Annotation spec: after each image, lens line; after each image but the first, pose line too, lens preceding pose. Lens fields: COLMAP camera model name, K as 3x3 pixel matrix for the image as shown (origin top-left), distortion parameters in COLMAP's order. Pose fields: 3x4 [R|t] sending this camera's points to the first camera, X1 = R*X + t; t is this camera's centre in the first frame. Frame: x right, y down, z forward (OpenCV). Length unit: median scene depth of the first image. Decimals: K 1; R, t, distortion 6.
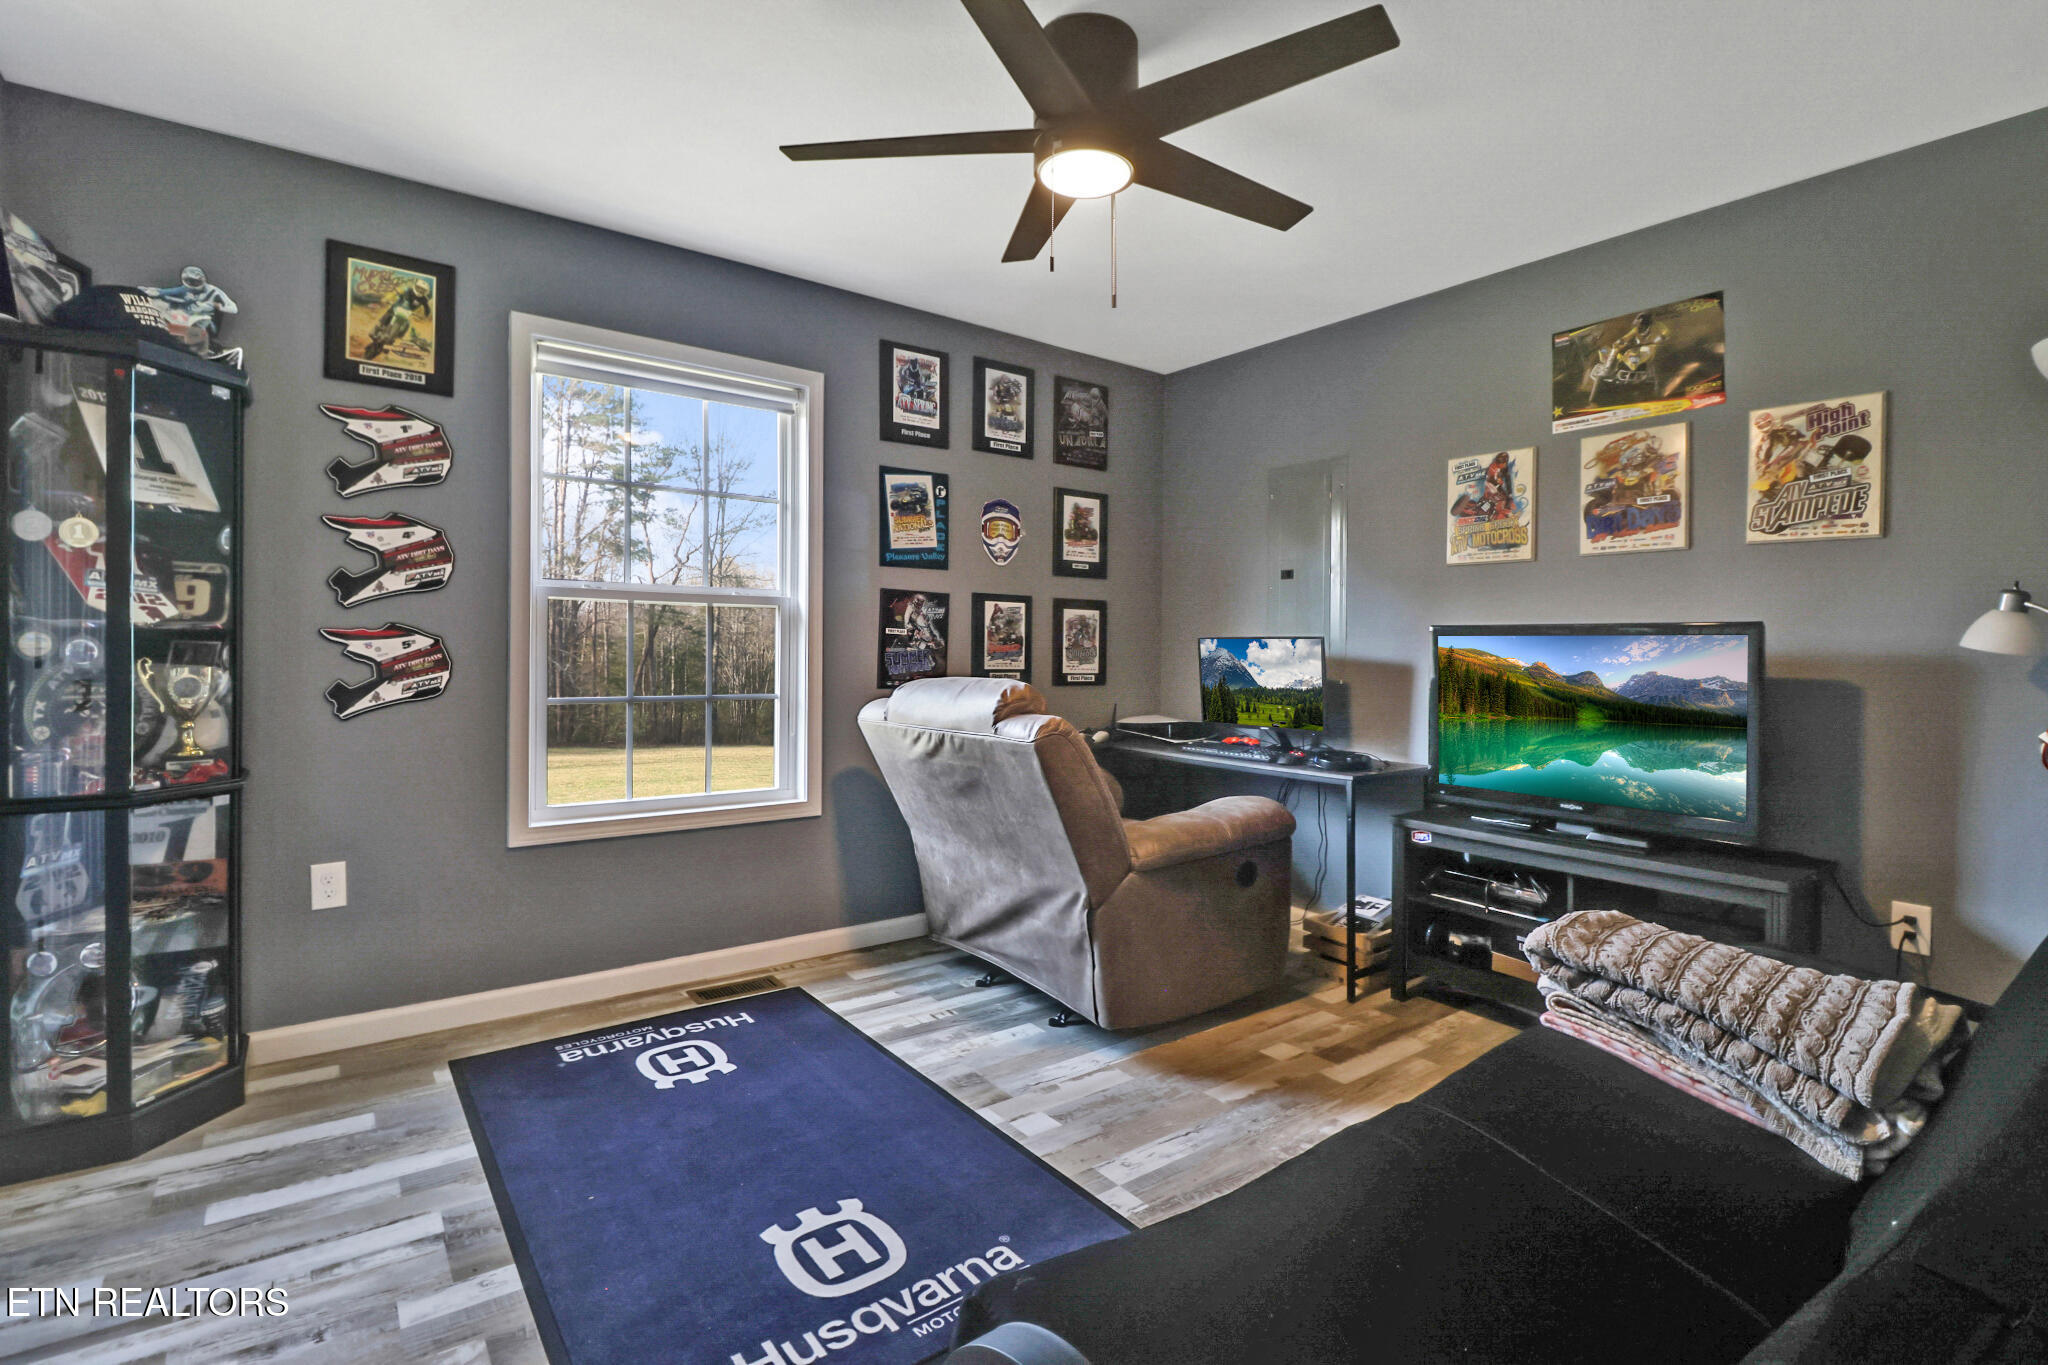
lens RADIAL K [[954.8, 0, 1038.5], [0, 954.8, 654.9], [0, 0, 1]] dist [0.000966, -0.014682]
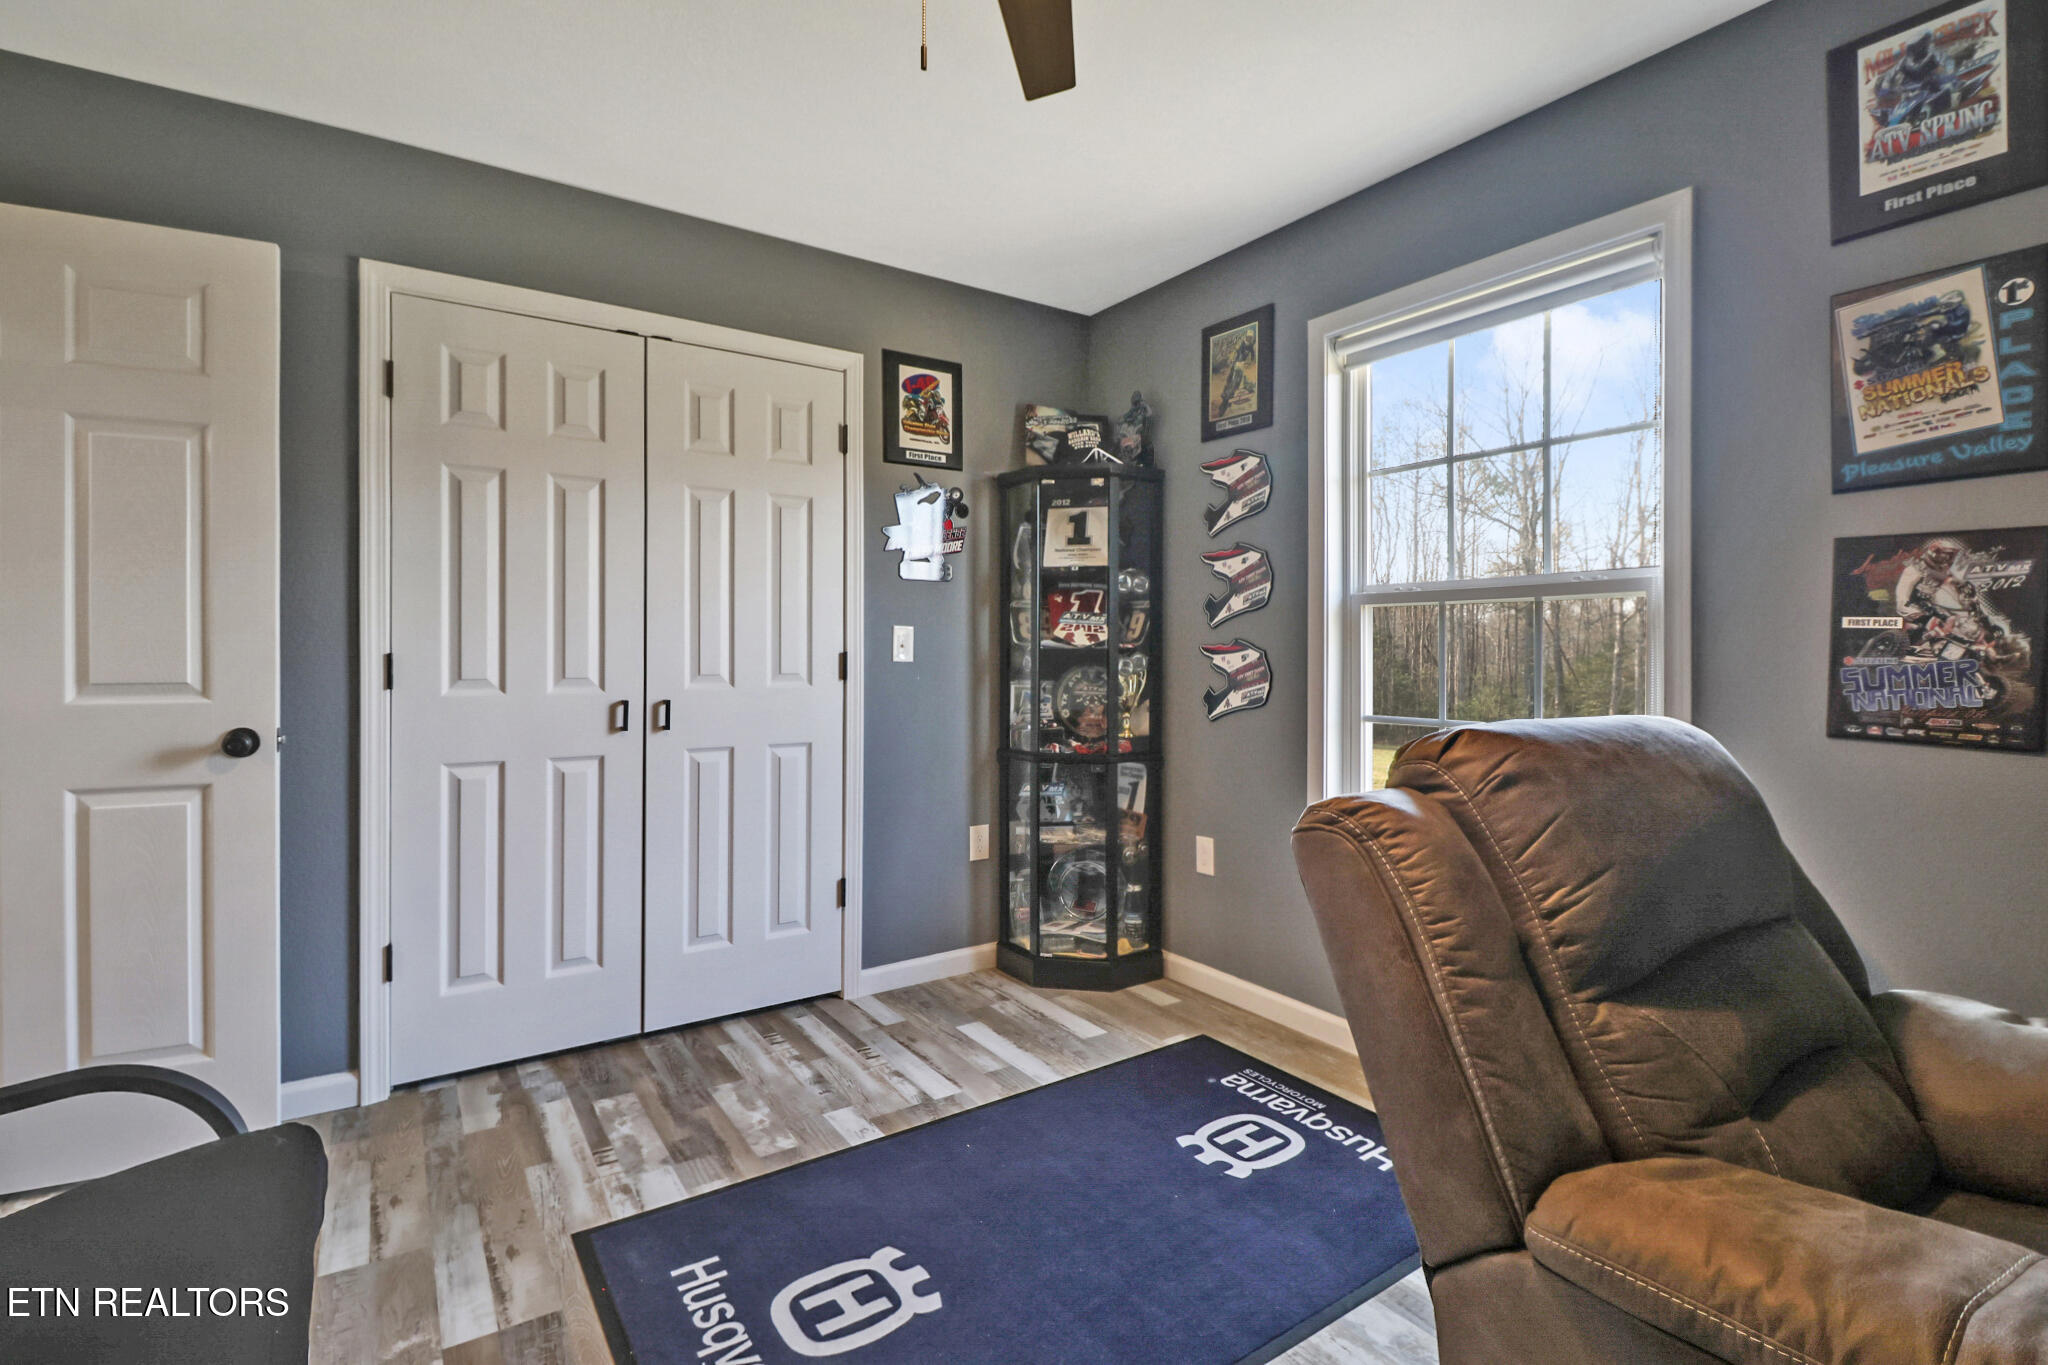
lens RADIAL K [[954.8, 0, 1038.5], [0, 954.8, 654.9], [0, 0, 1]] dist [0.000966, -0.014682]
pose [[-0.056054, -0.012149, -0.998354, 0.479811], [-0.007980, 0.999899, -0.011720, 0.000791], [0.998396, 0.007310, -0.056146, 0.827617]]
